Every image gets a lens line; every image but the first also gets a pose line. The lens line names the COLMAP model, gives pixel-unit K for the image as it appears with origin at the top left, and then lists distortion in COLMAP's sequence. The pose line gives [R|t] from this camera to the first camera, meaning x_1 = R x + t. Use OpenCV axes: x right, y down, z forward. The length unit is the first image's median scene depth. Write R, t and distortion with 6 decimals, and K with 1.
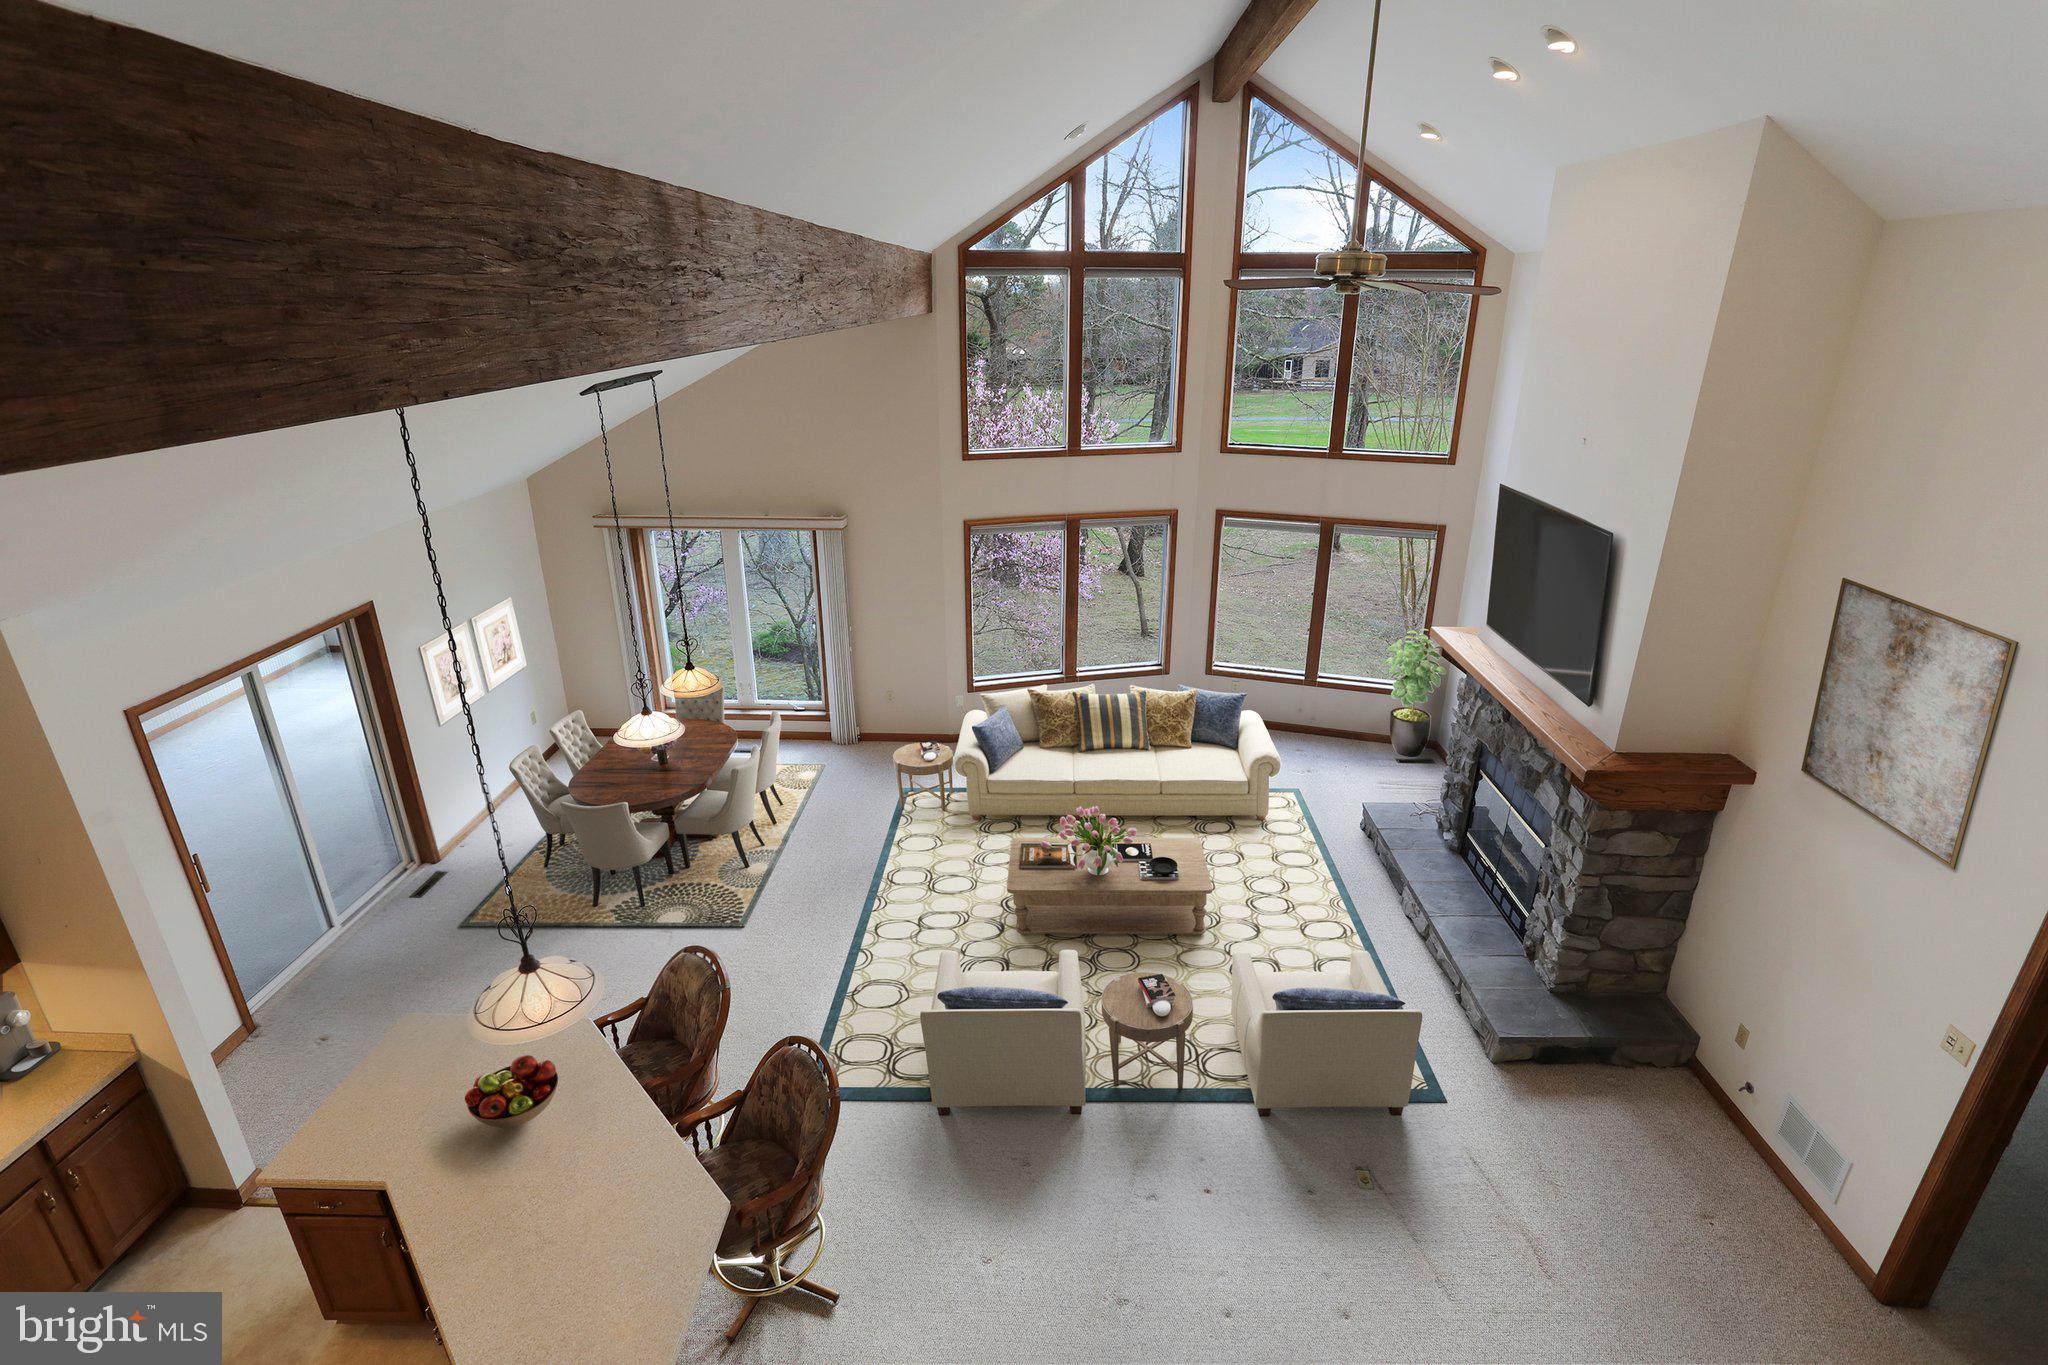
lens RADIAL K [[987.9, 0, 1026.6], [0, 987.9, 686.9], [0, 0, 1]] dist [-0.055077, 0.032530]
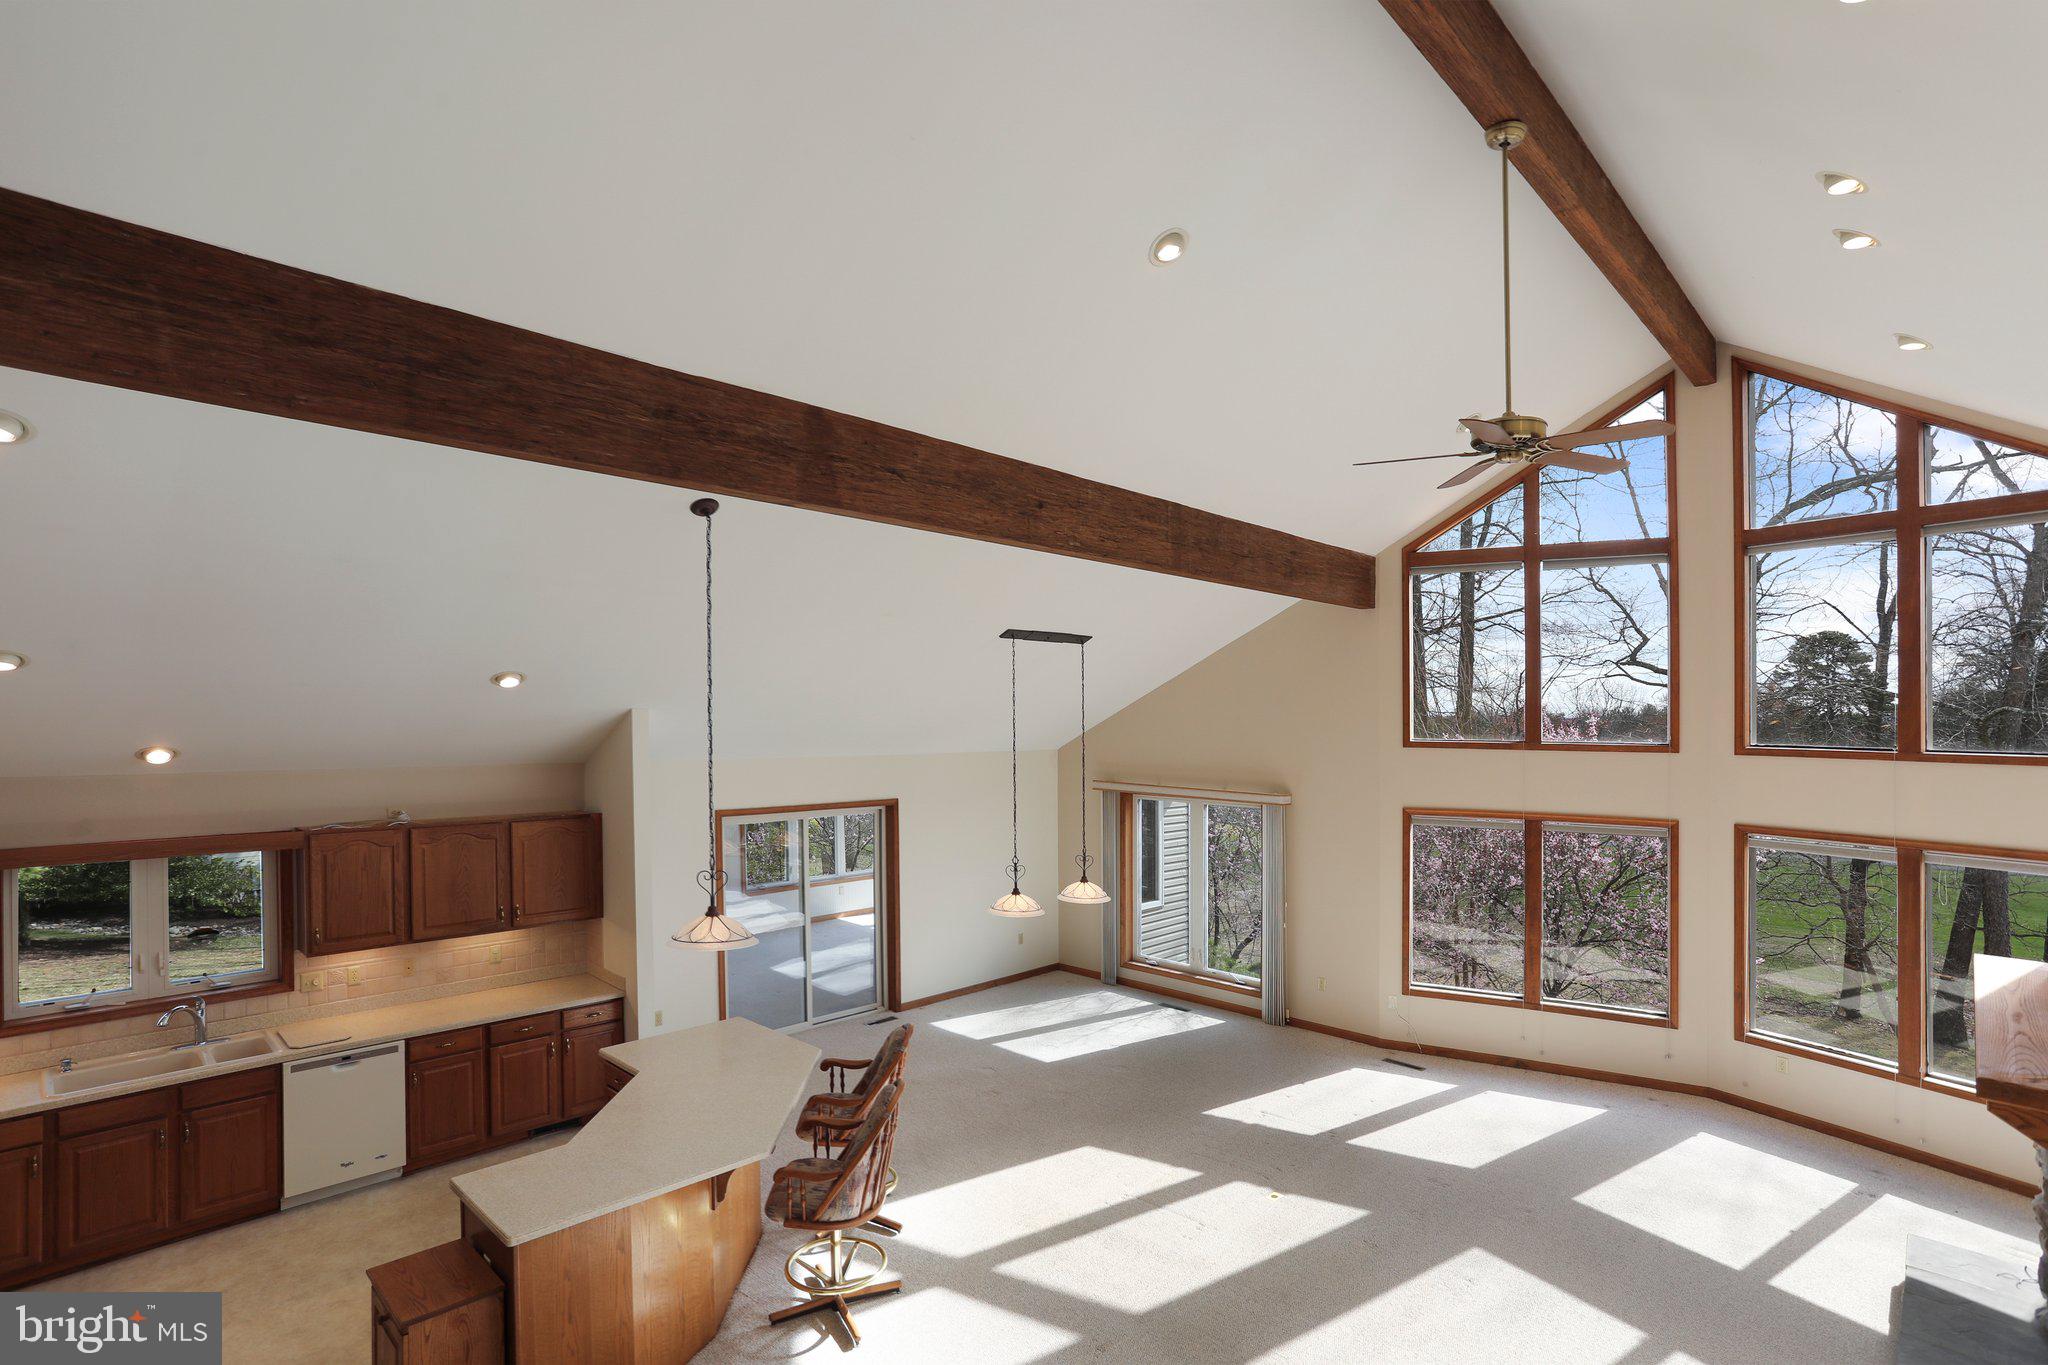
lens RADIAL K [[1008.5, 0, 1064.0], [0, 1008.5, 739.9], [0, 0, 1]] dist [-0.056294, 0.036155]
pose [[0.753602, 0.006098, -0.657302, 0.471914], [-0.245054, 0.930477, -0.272325, 0.174021], [0.609944, 0.366299, 0.702704, 0.089470]]
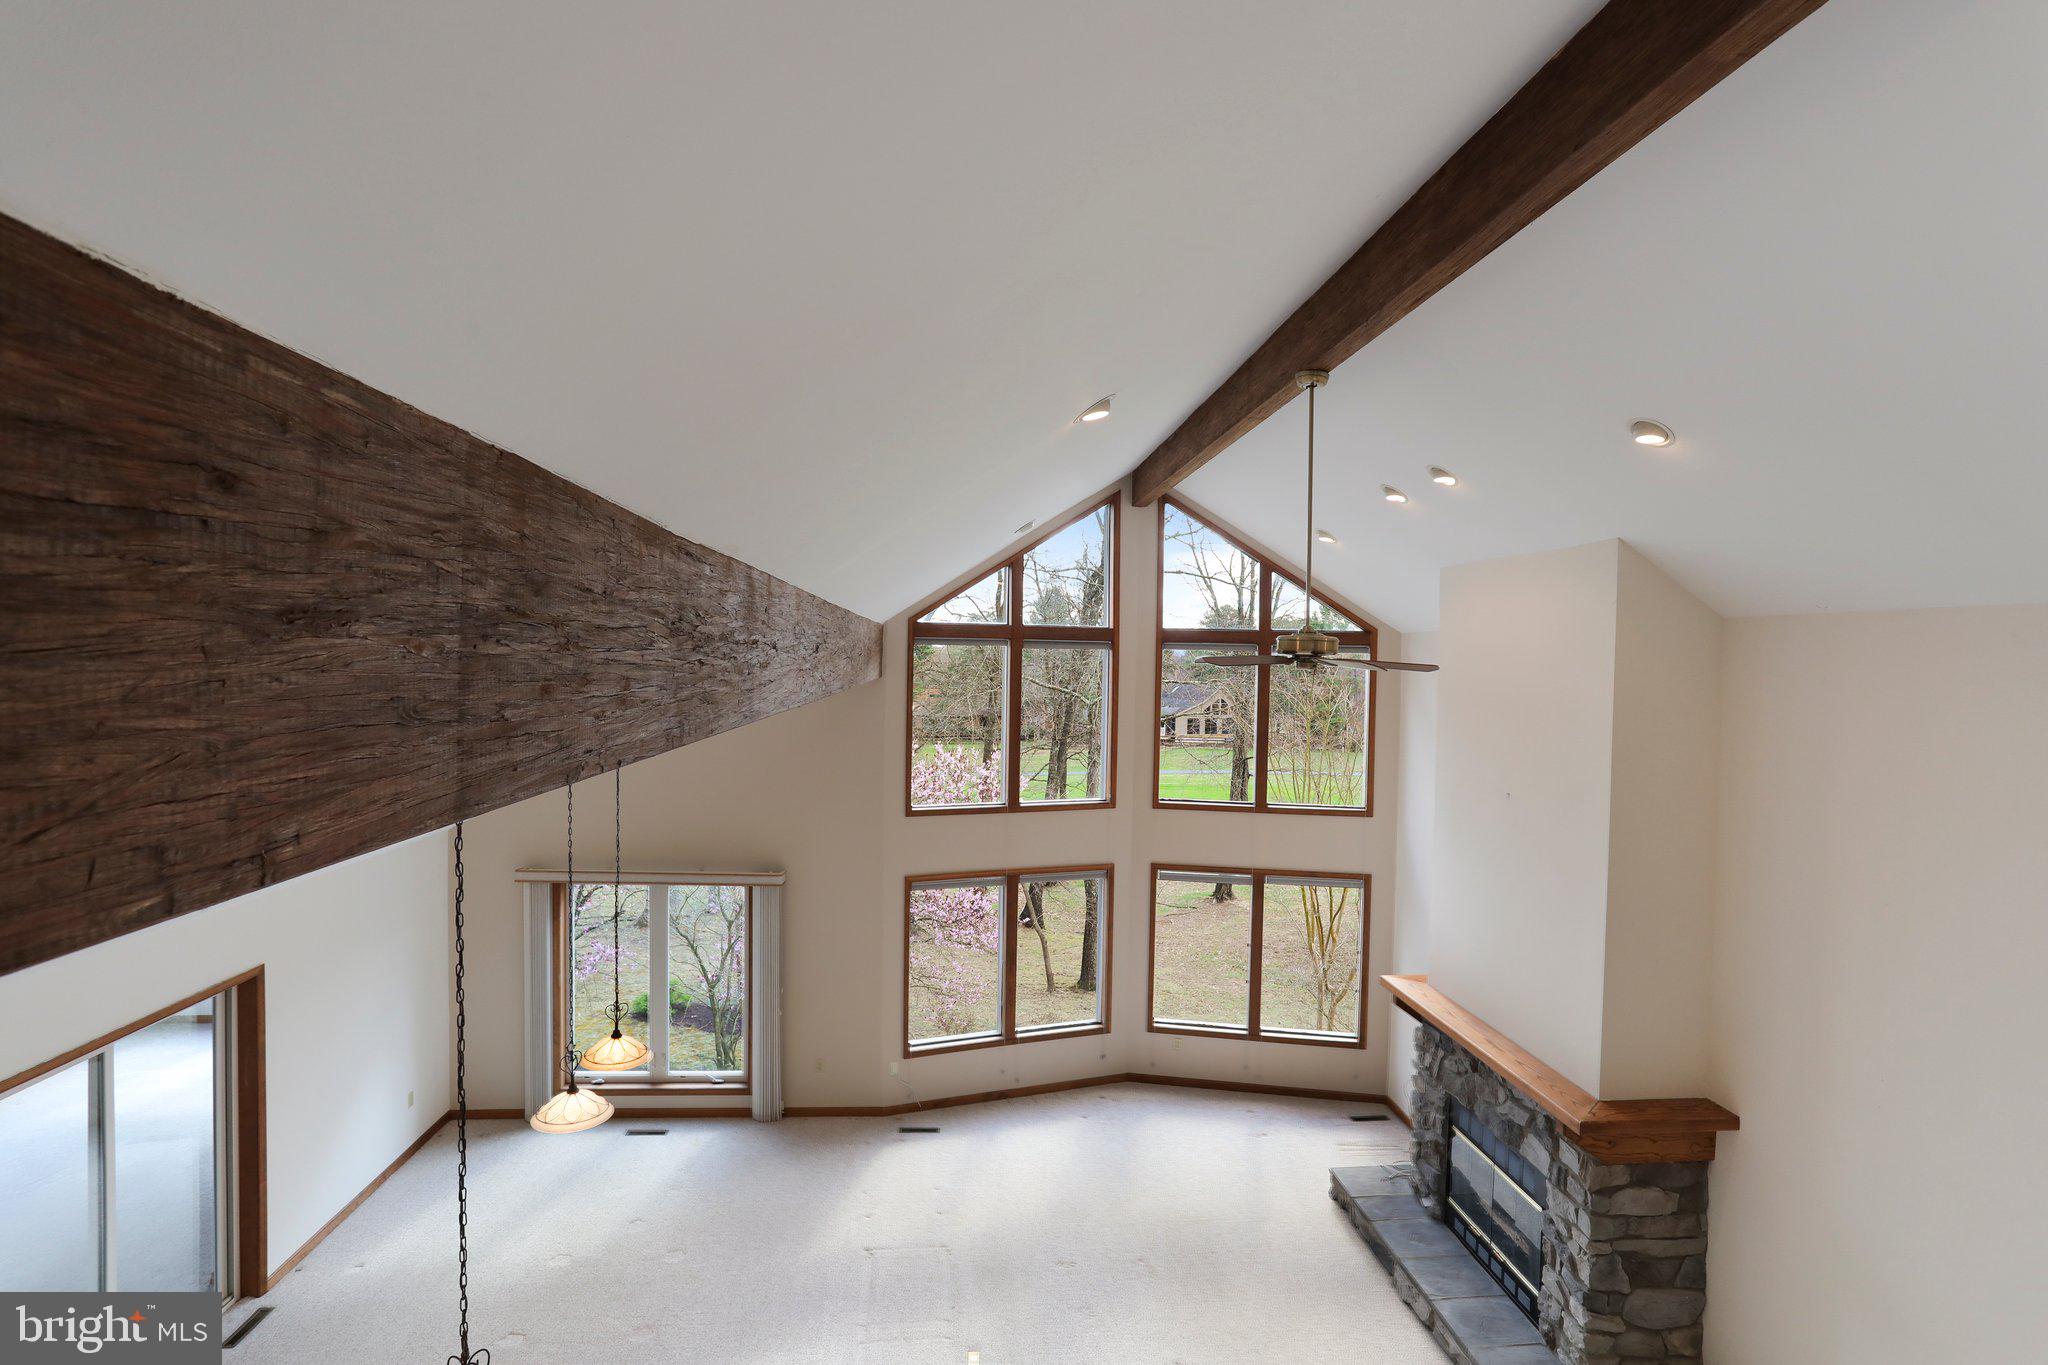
lens RADIAL K [[987.9, 0, 1026.6], [0, 987.9, 686.9], [0, 0, 1]] dist [-0.055077, 0.032530]
pose [[0.993162, 0.014868, 0.115792, -0.084012], [0.025896, 0.939087, -0.342702, -0.005485], [-0.113834, 0.343357, 0.932281, -0.003225]]
